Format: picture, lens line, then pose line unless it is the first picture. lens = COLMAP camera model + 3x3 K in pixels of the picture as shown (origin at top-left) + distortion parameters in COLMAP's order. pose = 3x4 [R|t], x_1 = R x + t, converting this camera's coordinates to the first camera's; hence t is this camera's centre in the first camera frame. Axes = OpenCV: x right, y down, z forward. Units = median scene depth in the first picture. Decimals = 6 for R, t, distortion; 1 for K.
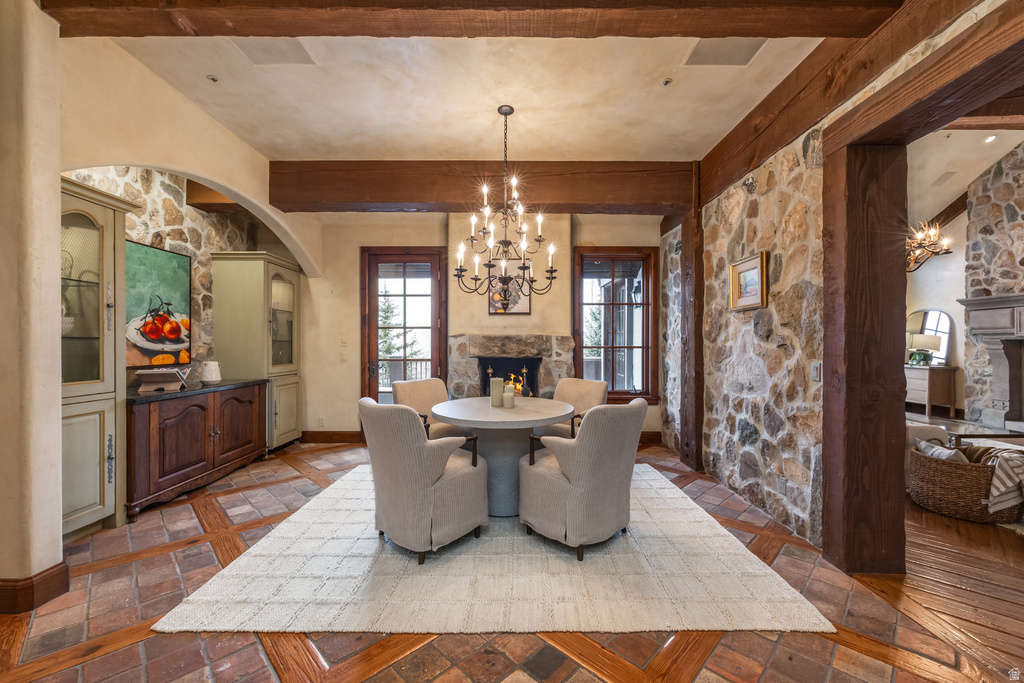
lens RADIAL K [[409.9, 0, 511.2], [0, 409.9, 343.7], [0, 0, 1]] dist [0.001309, -0.000142]
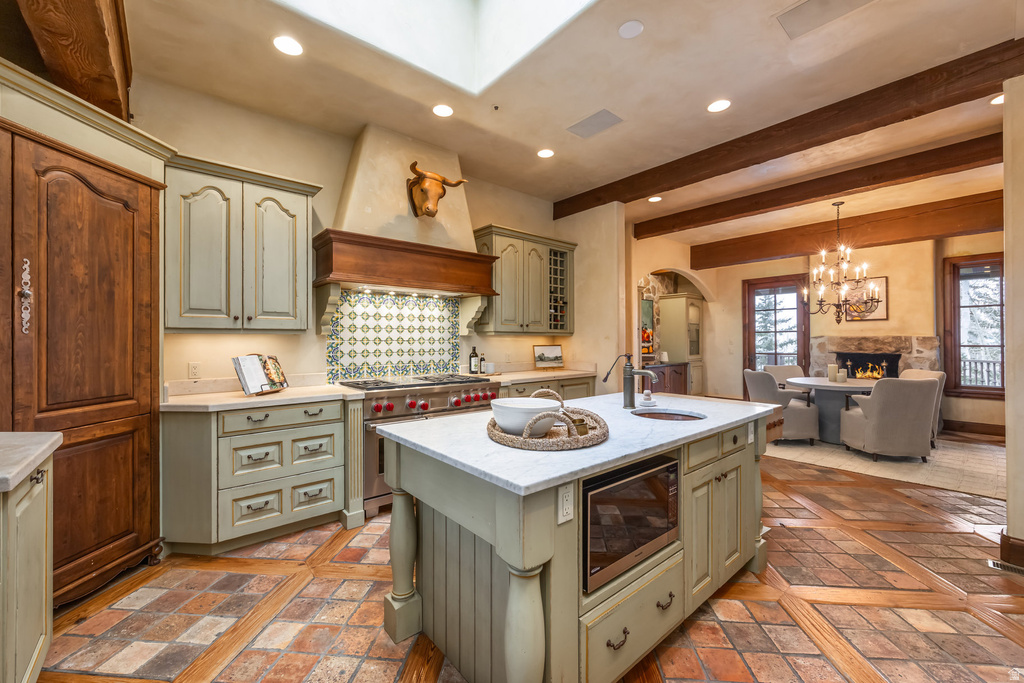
lens RADIAL K [[409.9, 0, 507.6], [0, 409.9, 338.1], [0, 0, 1]] dist [0.001309, -0.000142]
pose [[0.648522, -0.007589, -0.761158, 0.252592], [0.005786, 0.999971, -0.005040, -0.015295], [0.761174, -0.001135, 0.648547, -0.730046]]
